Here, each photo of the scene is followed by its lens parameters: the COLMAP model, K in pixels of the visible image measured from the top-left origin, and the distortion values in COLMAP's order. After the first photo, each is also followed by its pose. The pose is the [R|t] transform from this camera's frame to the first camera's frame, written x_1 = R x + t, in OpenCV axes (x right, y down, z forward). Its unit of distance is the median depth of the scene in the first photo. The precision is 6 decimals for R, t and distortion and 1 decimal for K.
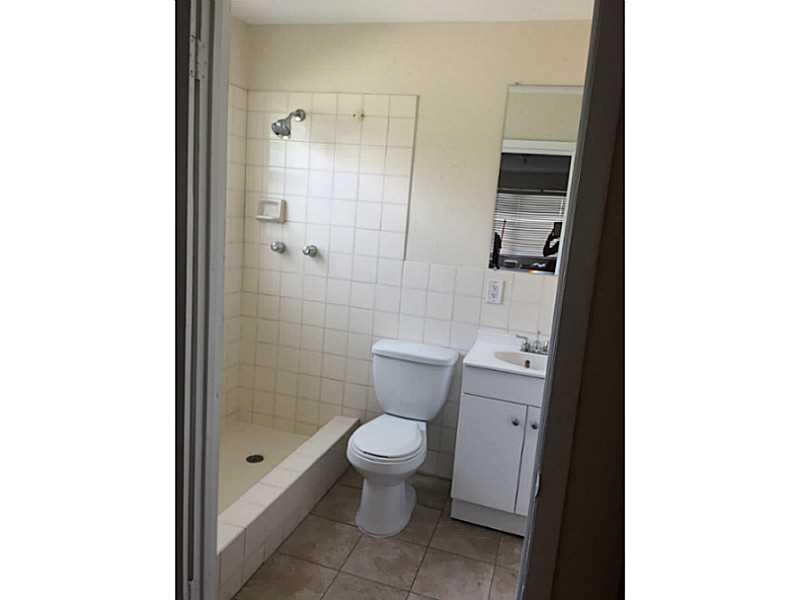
lens RADIAL K [[515.6, 0, 400.0], [0, 515.6, 300.0], [0, 0, 1]] dist [0.054944, -0.083908]
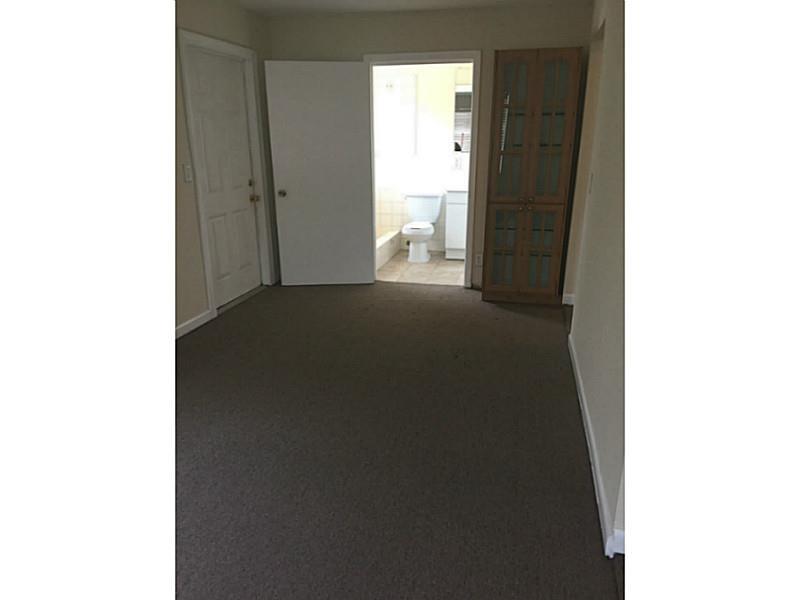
lens RADIAL K [[515.6, 0, 400.0], [0, 515.6, 300.0], [0, 0, 1]] dist [0.054944, -0.083908]
pose [[0.993776, -0.099802, 0.049491, -0.248173], [0.092053, 0.985903, 0.139720, 0.246785], [-0.062737, -0.134295, 0.988953, -1.365018]]
